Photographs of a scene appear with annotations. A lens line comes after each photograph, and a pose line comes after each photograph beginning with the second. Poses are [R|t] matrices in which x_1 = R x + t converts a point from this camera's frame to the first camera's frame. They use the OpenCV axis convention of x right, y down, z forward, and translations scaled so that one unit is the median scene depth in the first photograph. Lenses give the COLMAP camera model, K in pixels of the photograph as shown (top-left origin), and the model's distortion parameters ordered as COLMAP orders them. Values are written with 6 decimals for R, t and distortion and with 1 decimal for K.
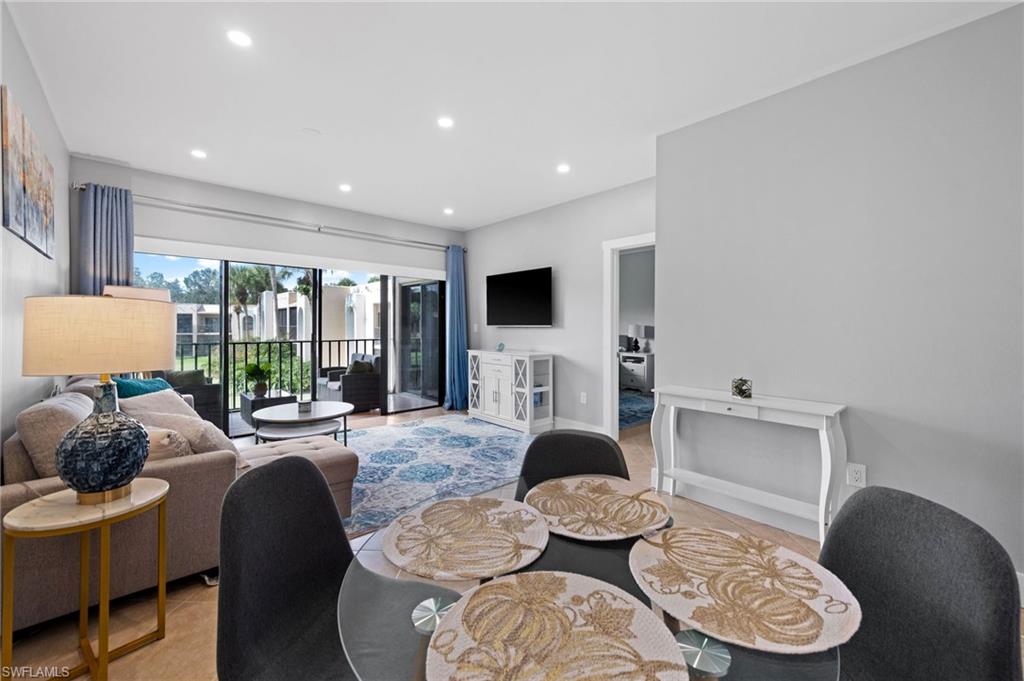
lens RADIAL K [[409.0, 0, 515.8], [0, 409.0, 327.8], [0, 0, 1]] dist [0.014558, -0.004262]
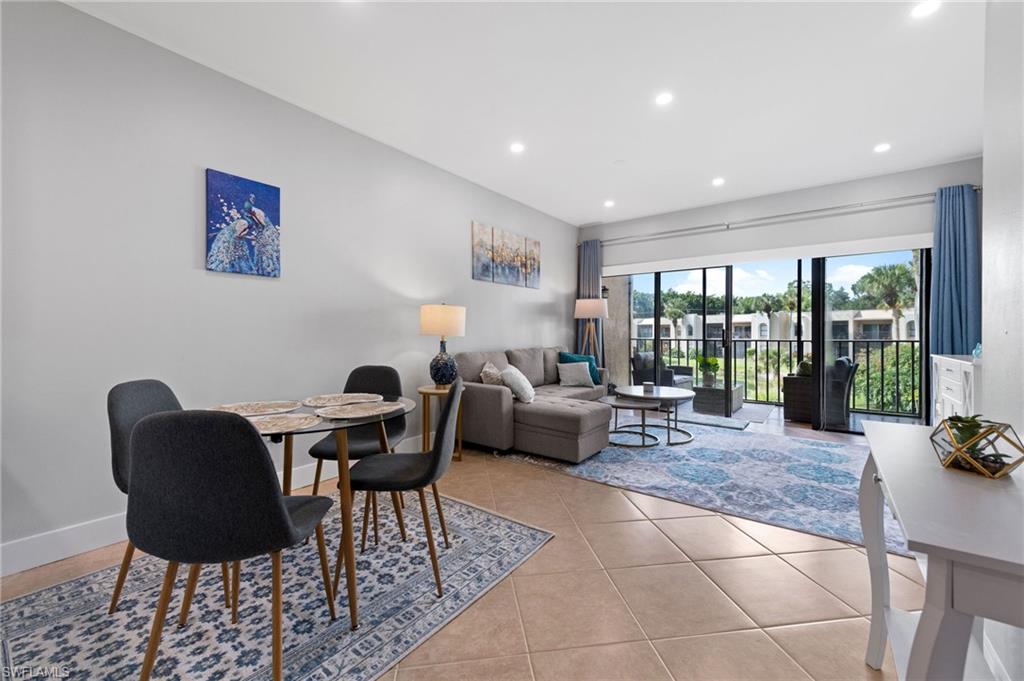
lens RADIAL K [[409.0, 0, 514.1], [0, 409.0, 332.1], [0, 0, 1]] dist [0.014558, -0.004262]
pose [[0.185297, -0.004315, -0.982673, 0.388913], [-0.004046, 0.999979, -0.005154, 0.027165], [0.982674, 0.004931, 0.185275, 0.266785]]
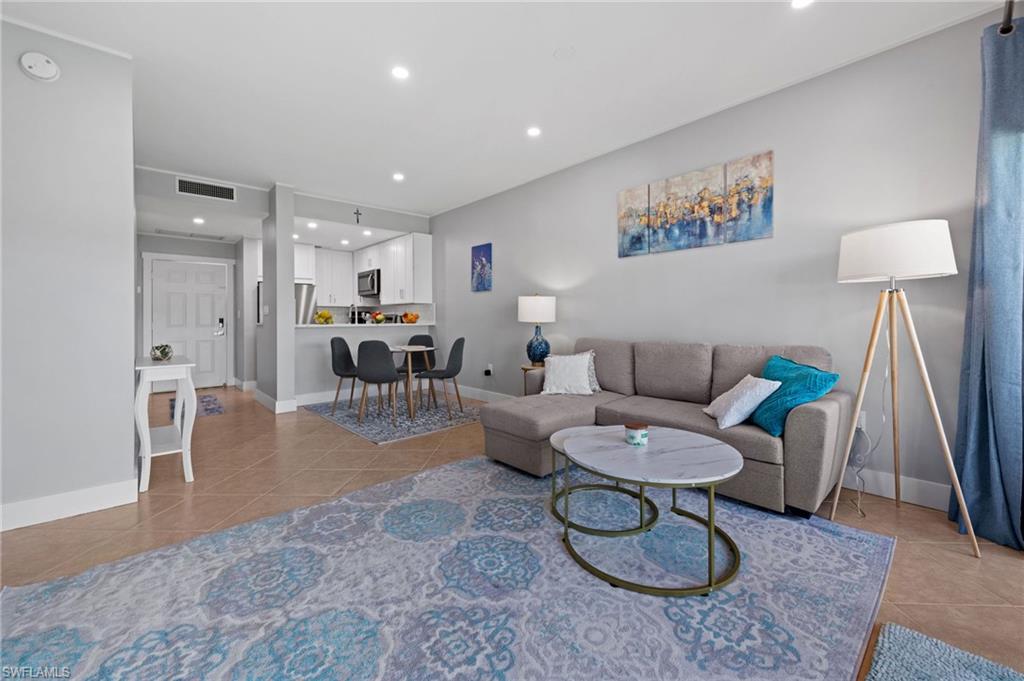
lens RADIAL K [[409.0, 0, 513.2], [0, 409.0, 318.7], [0, 0, 1]] dist [0.014558, -0.004262]
pose [[-0.999964, 0.004129, 0.007405, -0.233844], [0.004175, 0.999972, 0.006179, 0.019971], [-0.007380, 0.006210, -0.999953, 1.049651]]
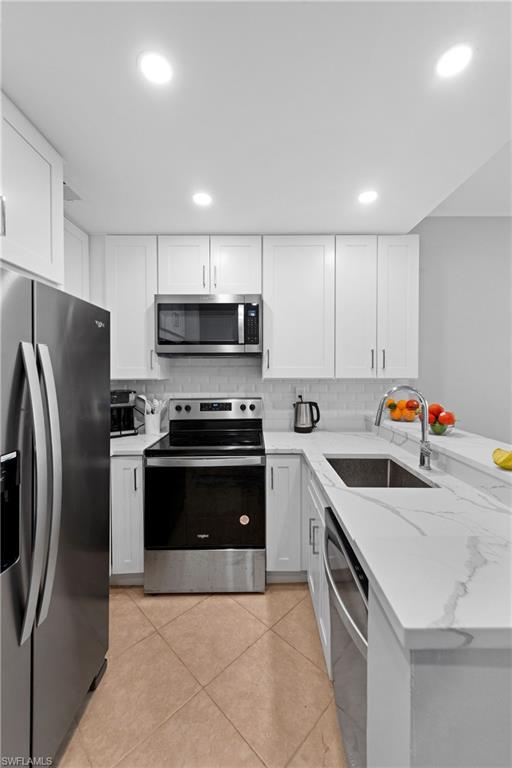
lens RADIAL K [[302.2, 0, 259.6], [0, 302.2, 375.6], [0, 0, 1]] dist [0.008677, 0.000013]
pose [[-0.666780, 0.009292, -0.745196, 0.518466], [-0.003544, 0.999871, 0.015639, -0.028298], [0.745246, 0.013069, -0.666662, 0.027143]]
